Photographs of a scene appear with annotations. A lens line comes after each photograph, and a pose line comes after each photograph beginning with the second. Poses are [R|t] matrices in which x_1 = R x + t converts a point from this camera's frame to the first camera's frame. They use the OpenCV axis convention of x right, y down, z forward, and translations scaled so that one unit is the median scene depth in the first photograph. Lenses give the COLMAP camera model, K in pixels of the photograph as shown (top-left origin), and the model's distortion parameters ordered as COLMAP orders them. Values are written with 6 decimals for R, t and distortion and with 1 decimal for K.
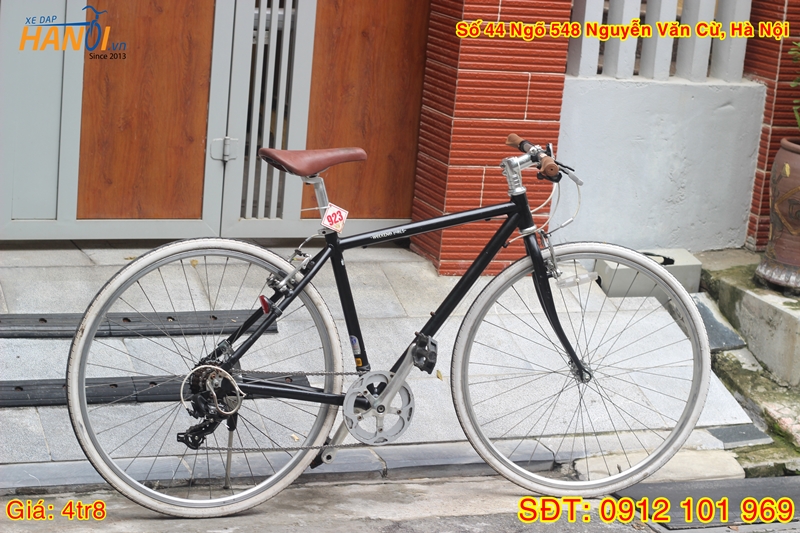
lens RADIAL K [[1942.5, 0, 400.6], [0, 1942.5, 265.0], [0, 0, 1]] dist [-0.115739, 0.000000]
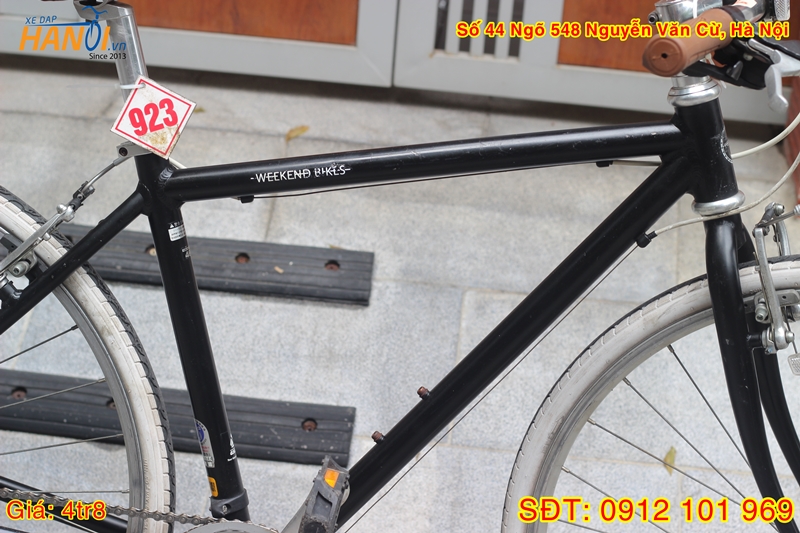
lens RADIAL K [[1942.5, 0, 402.1], [0, 1942.5, 267.7], [0, 0, 1]] dist [-0.115739, 0.000000]
pose [[0.887488, 0.156254, -0.433532, 0.171586], [-0.097229, 0.983074, 0.155282, -0.056704], [0.450457, -0.095659, 0.887659, 0.658513]]
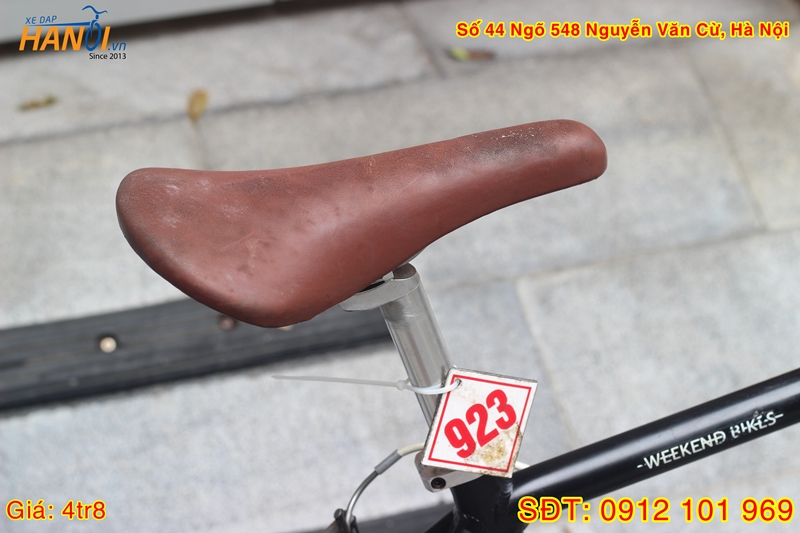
lens RADIAL K [[1942.5, 0, 399.7], [0, 1942.5, 266.2], [0, 0, 1]] dist [-0.115739, 0.000000]
pose [[0.985592, -0.017856, -0.168195, -0.003478], [0.076743, 0.933371, 0.350613, -0.120781], [0.150728, -0.358469, 0.921293, 0.760291]]
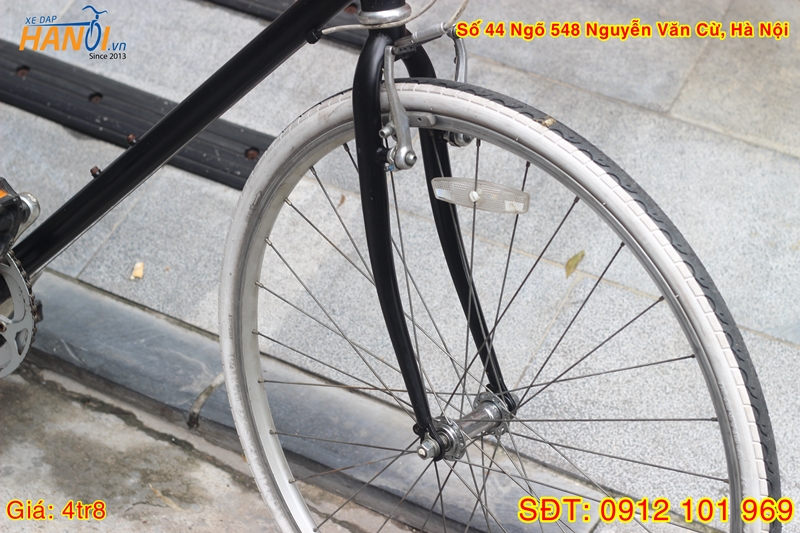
lens RADIAL K [[1942.5, 0, 400.4], [0, 1942.5, 266.9], [0, 0, 1]] dist [-0.115739, 0.000000]
pose [[0.656377, 0.400386, -0.639421, 0.316216], [-0.213670, 0.911508, 0.351423, -0.102754], [0.723542, -0.094041, 0.683844, 0.755313]]
